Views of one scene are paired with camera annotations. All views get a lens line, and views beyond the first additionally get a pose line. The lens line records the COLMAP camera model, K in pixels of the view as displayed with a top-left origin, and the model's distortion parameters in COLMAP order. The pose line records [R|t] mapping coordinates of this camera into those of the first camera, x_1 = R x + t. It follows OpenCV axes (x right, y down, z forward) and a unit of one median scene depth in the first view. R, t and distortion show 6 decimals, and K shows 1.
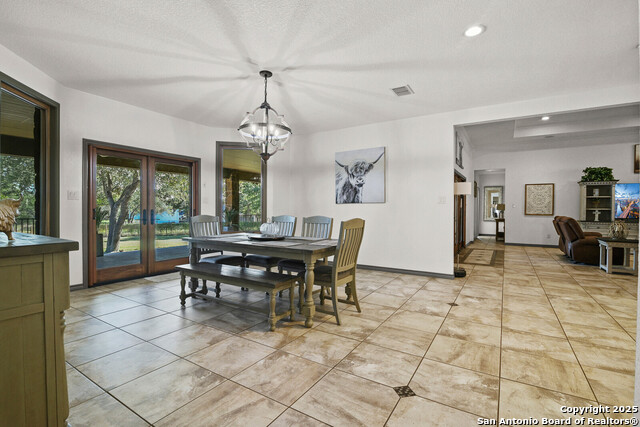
lens RADIAL K [[295.6, 0, 319.0], [0, 295.6, 213.8], [0, 0, 1]] dist [-0.016147, 0.002837]
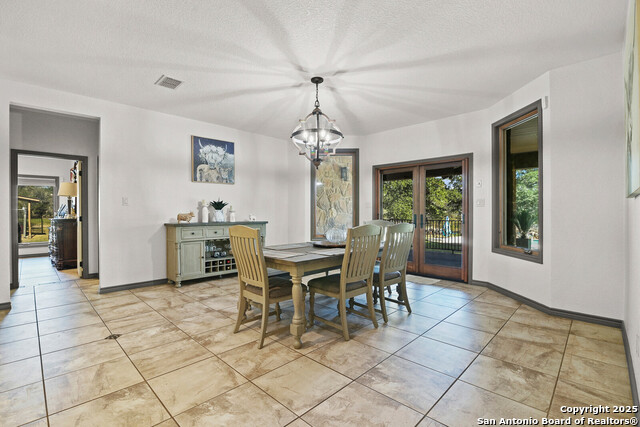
lens RADIAL K [[295.6, 0, 319.1], [0, 295.6, 213.1], [0, 0, 1]] dist [-0.016147, 0.002837]
pose [[-0.212676, -0.001295, -0.977122, 1.066281], [-0.014807, 0.999889, 0.001898, -0.029595], [0.977010, 0.014872, -0.212672, 1.629962]]
